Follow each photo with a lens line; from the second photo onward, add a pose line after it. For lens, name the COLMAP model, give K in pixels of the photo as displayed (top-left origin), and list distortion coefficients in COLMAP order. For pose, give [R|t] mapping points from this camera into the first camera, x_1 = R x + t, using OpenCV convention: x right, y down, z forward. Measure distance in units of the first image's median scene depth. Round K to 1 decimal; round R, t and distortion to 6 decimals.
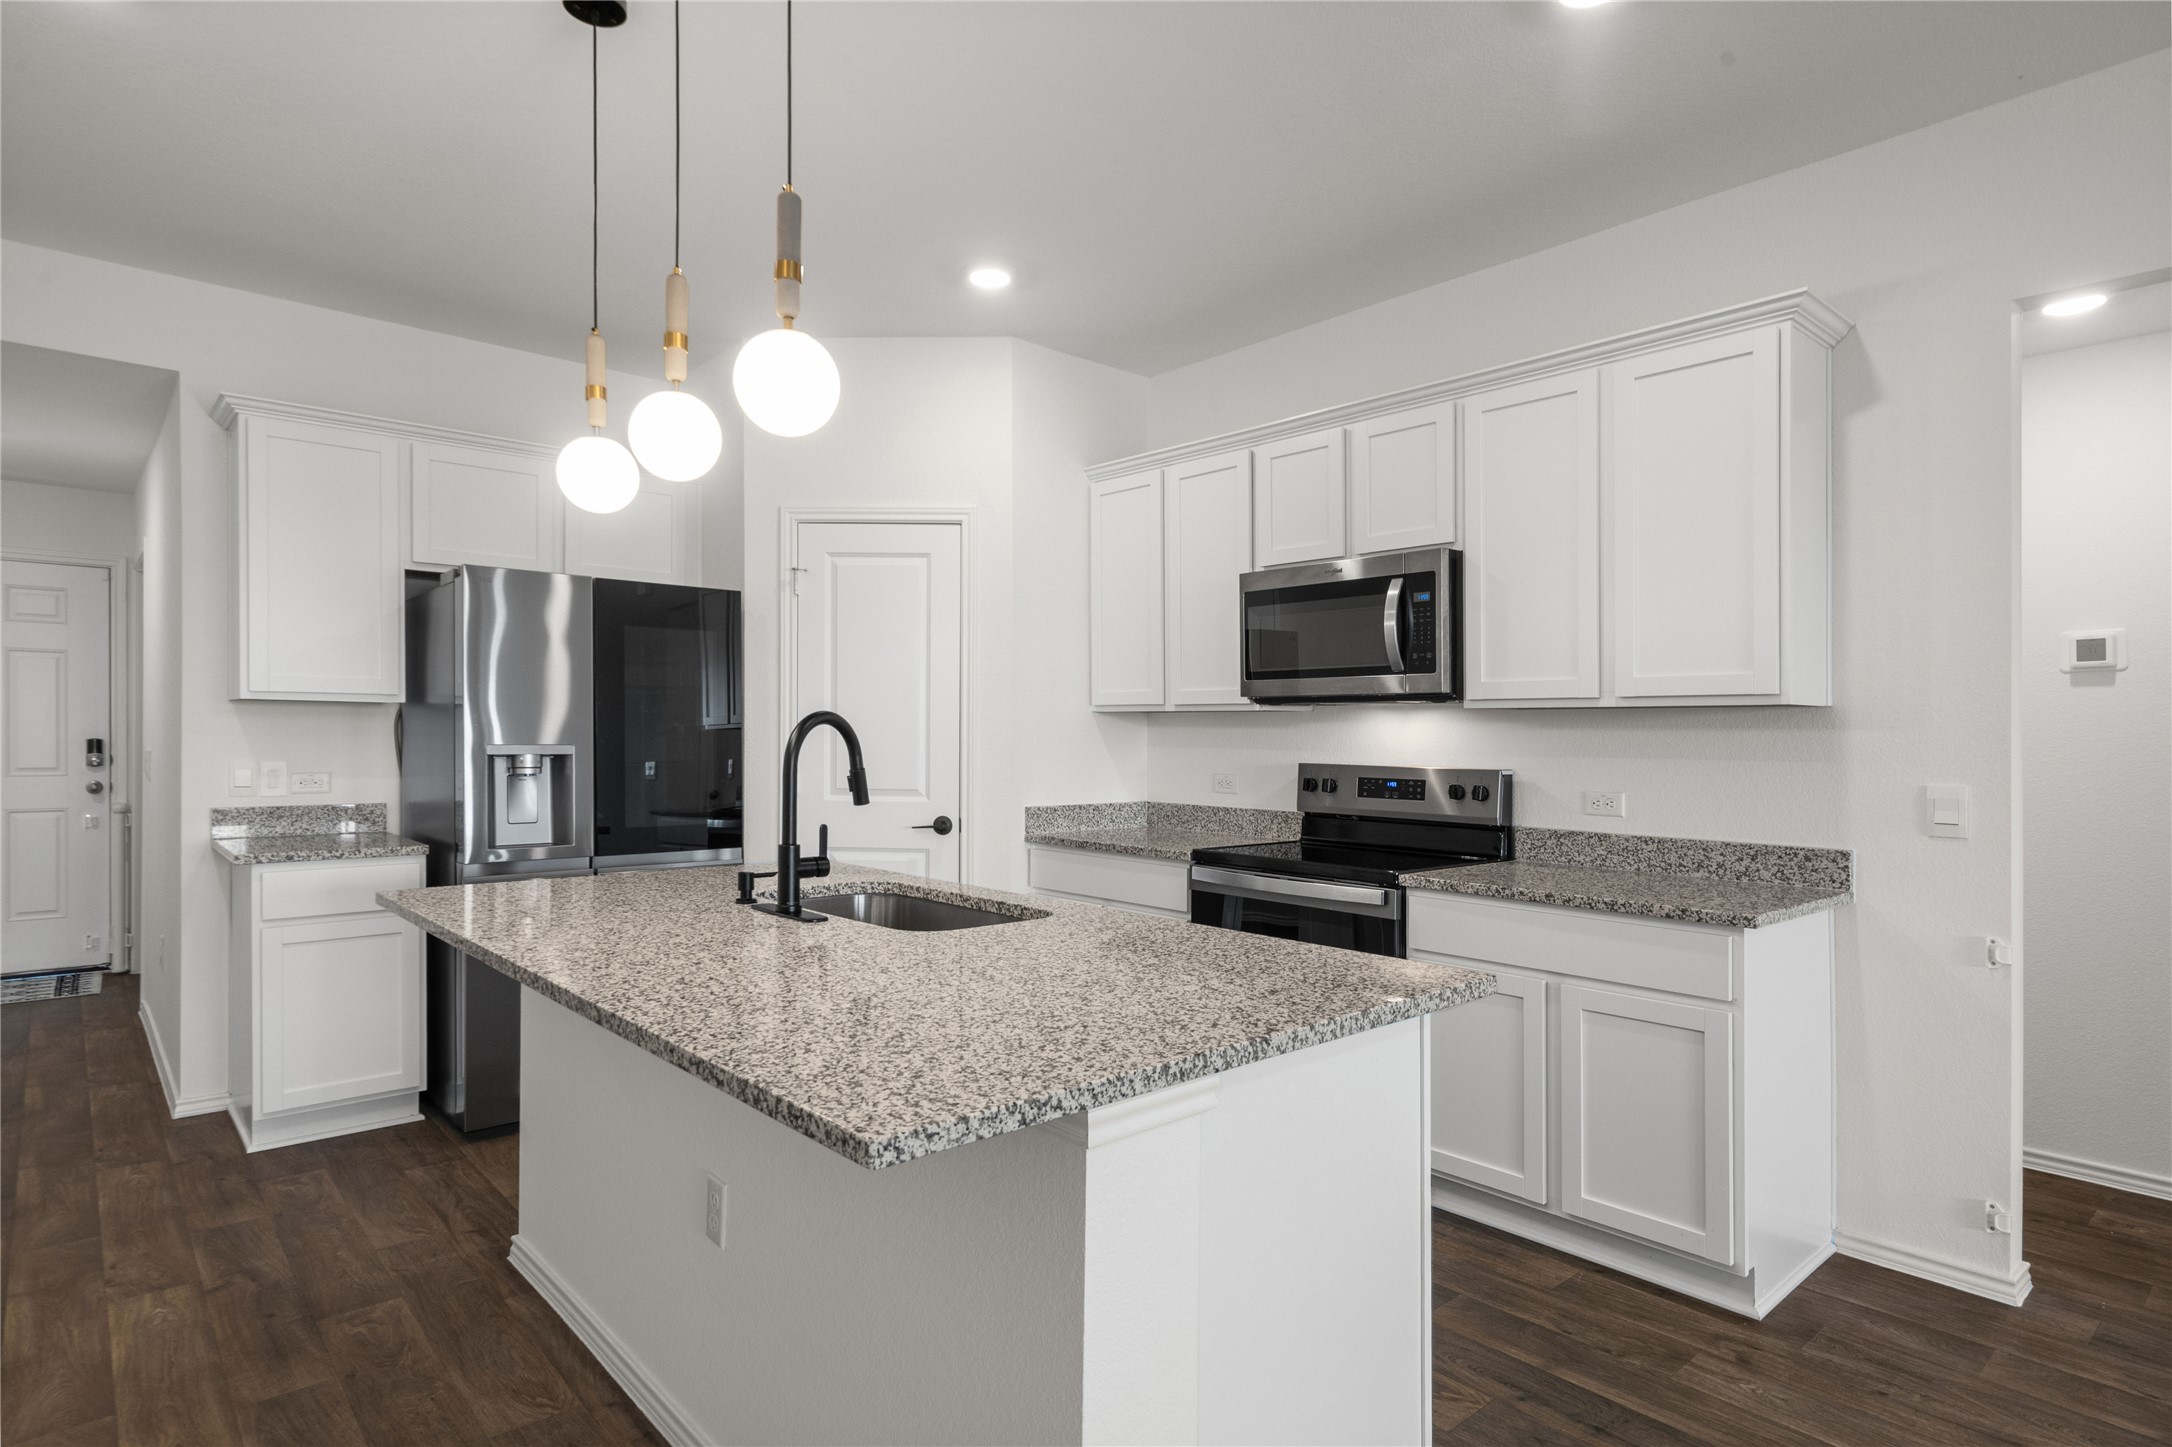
lens RADIAL K [[1140.4, 0, 1074.6], [0, 1140.4, 736.9], [0, 0, 1]] dist [0.000016, 0.000926]
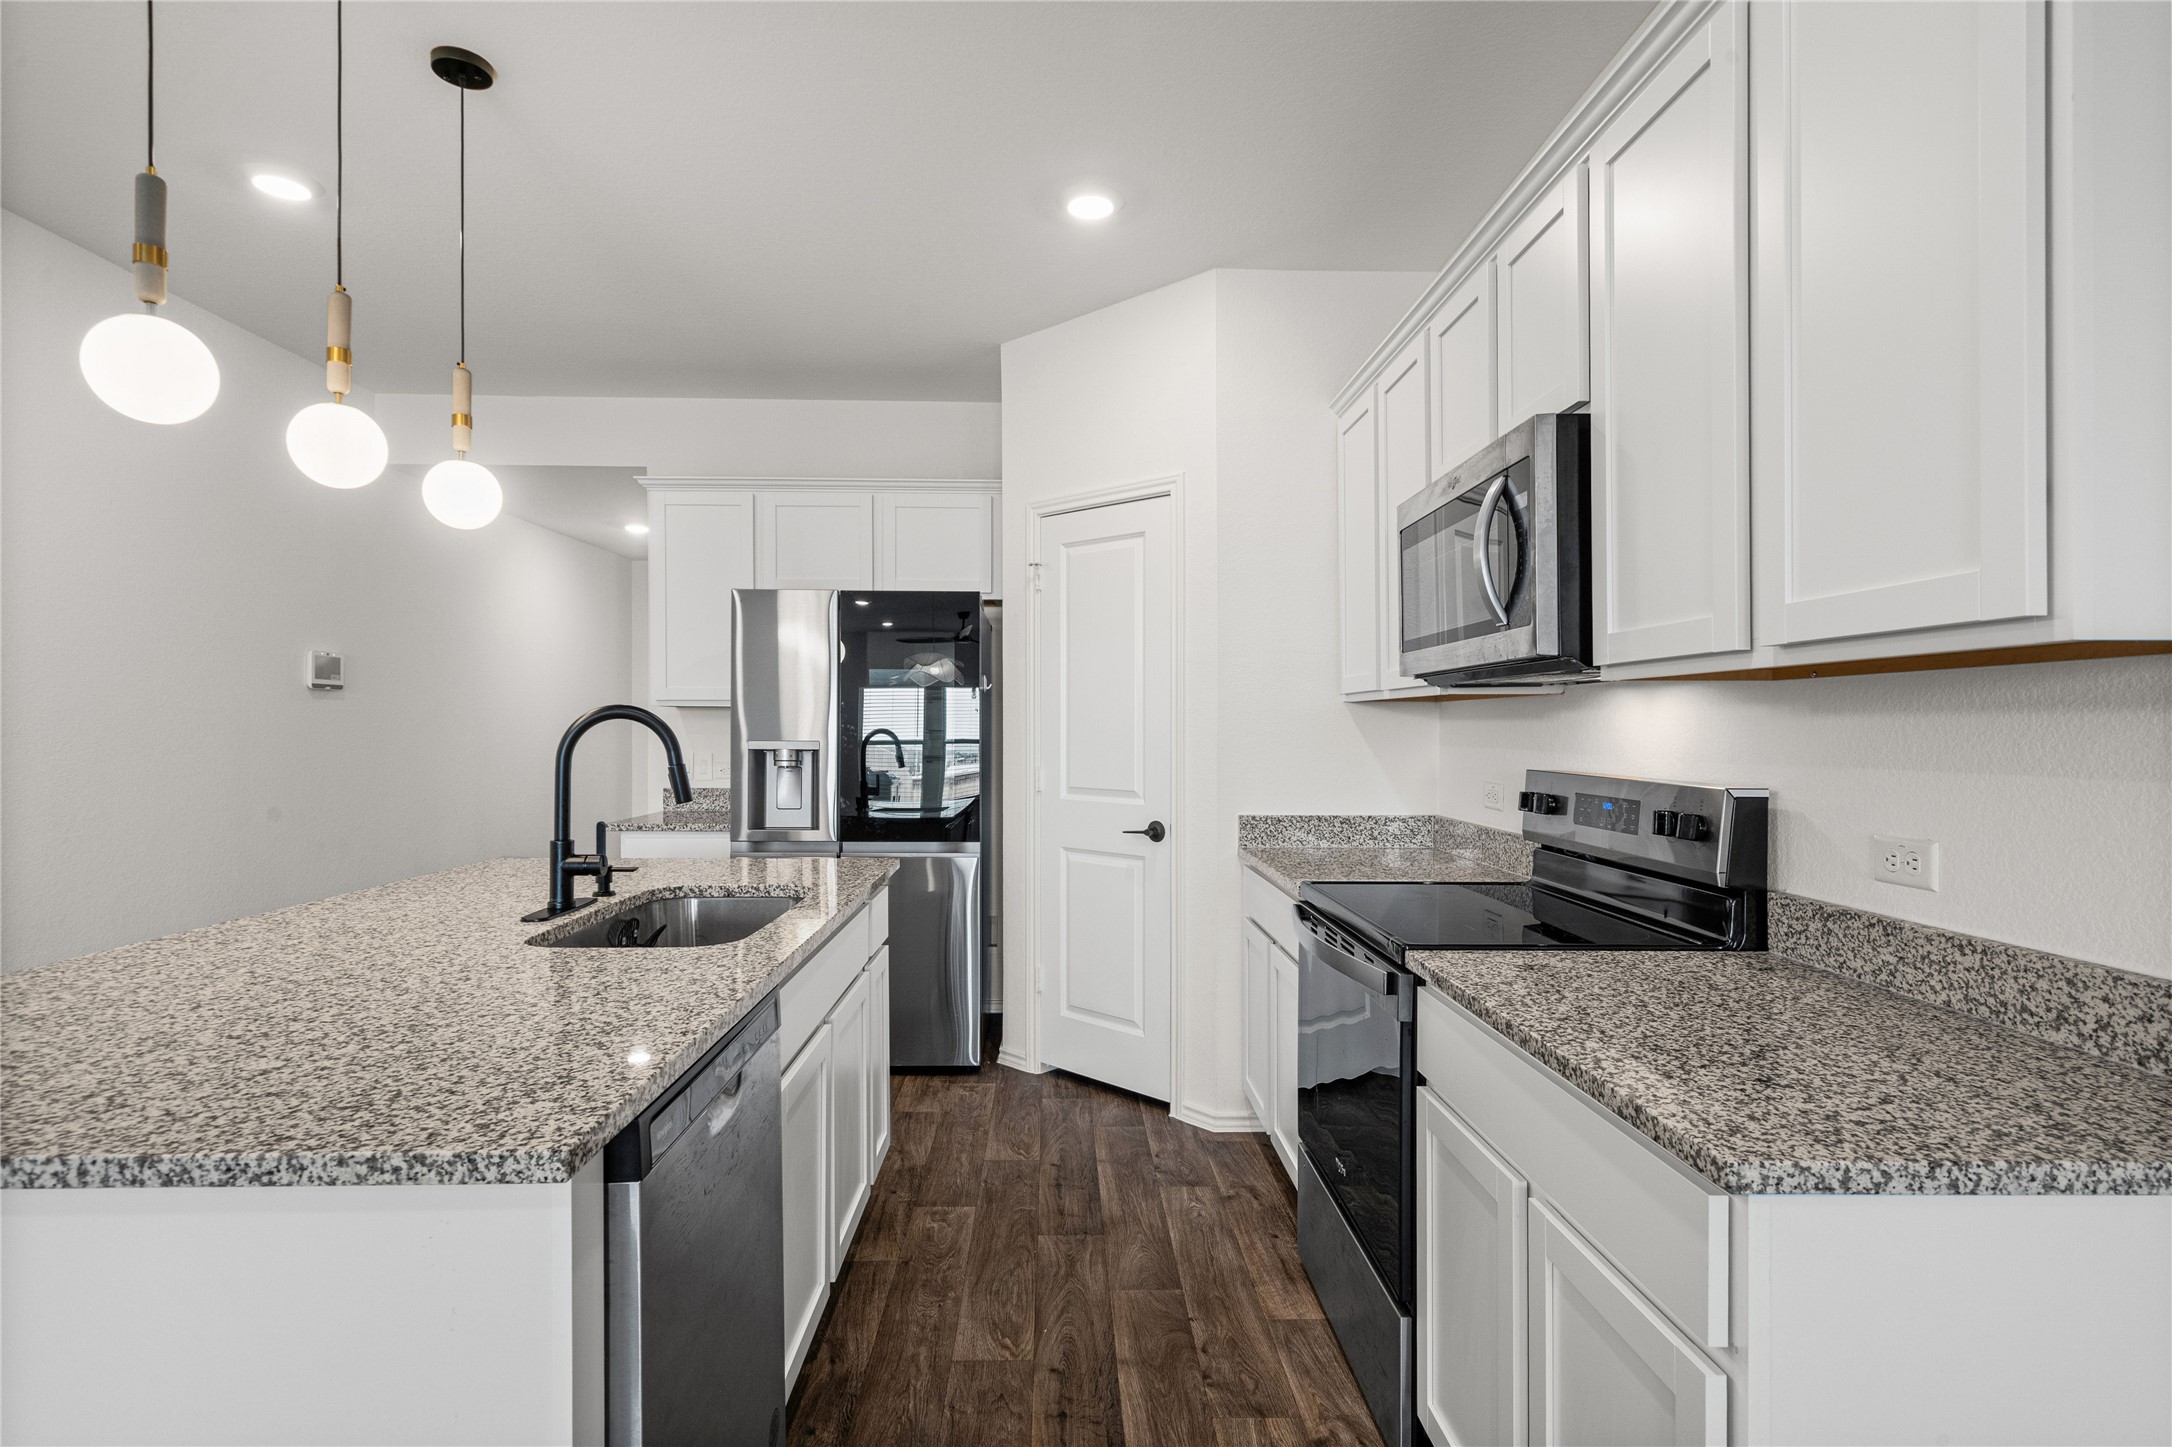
lens RADIAL K [[1061.5, 0, 1096.3], [0, 1061.5, 728.1], [0, 0, 1]] dist [0.016981, -0.005992]
pose [[0.771759, -0.006015, -0.635886, 0.496545], [0.000849, 0.999964, -0.008429, 0.003785], [0.635914, 0.005965, 0.771737, 0.416282]]
